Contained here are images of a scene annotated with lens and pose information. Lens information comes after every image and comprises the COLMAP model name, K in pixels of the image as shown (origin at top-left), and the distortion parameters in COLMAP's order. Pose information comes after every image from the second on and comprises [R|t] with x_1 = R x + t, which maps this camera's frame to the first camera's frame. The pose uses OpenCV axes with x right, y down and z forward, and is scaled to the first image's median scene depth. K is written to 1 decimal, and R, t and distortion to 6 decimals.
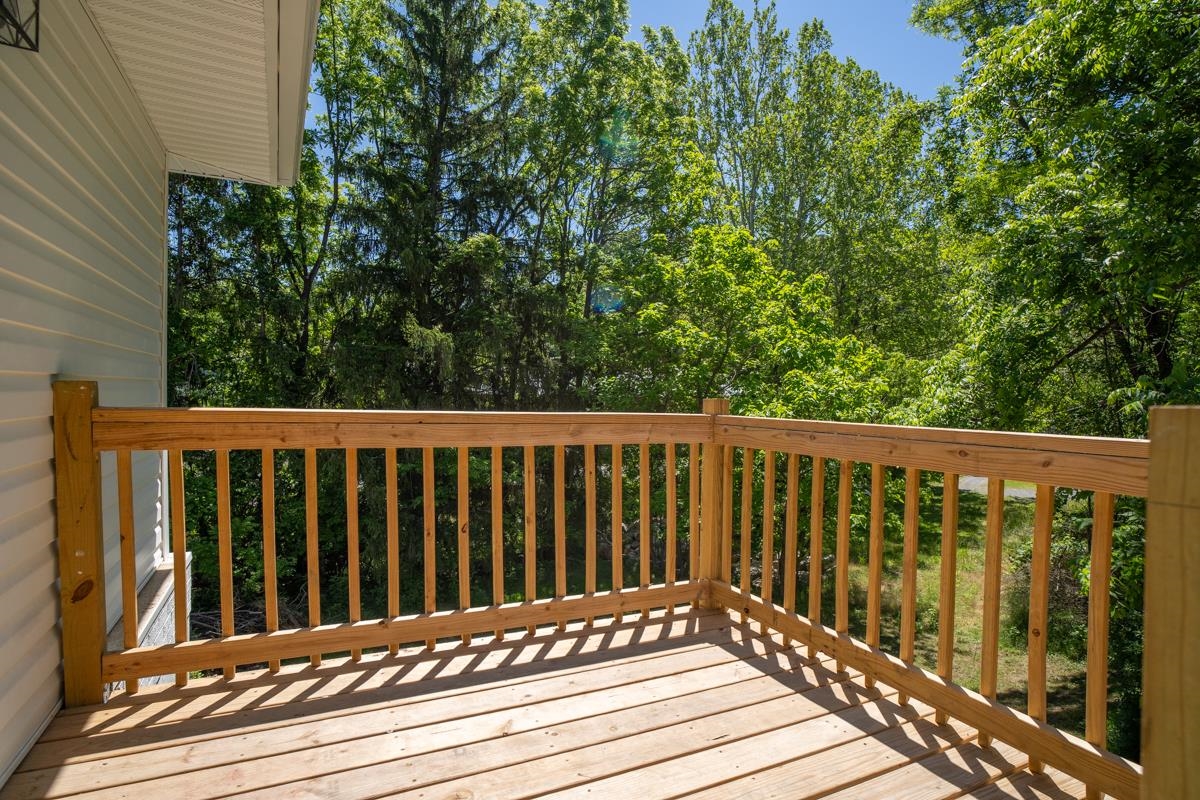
lens RADIAL K [[625.5, 0, 596.7], [0, 625.5, 411.8], [0, 0, 1]] dist [-0.050421, -0.000102]
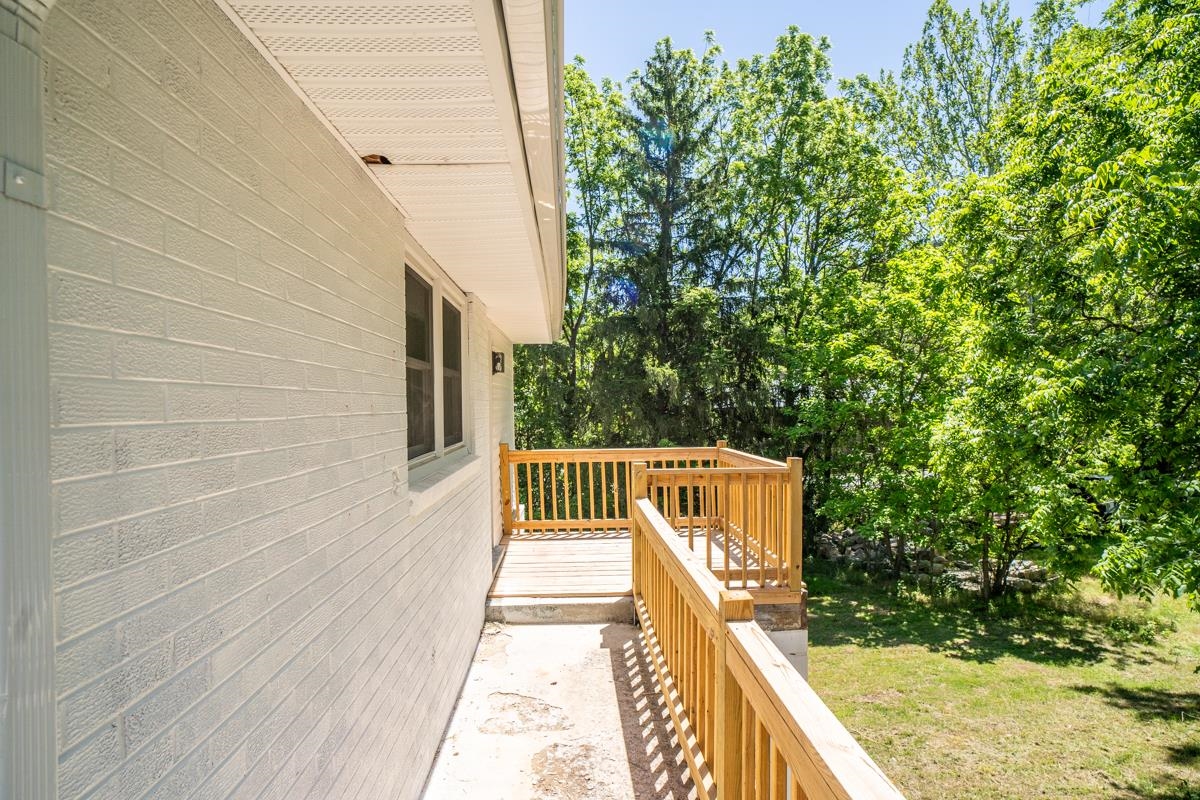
lens RADIAL K [[625.5, 0, 596.7], [0, 625.5, 411.8], [0, 0, 1]] dist [-0.050421, -0.000102]
pose [[0.916147, -0.030925, -0.399647, 0.099910], [0.025228, 0.999491, -0.019508, -0.013827], [0.400047, 0.007790, 0.916462, -0.194068]]
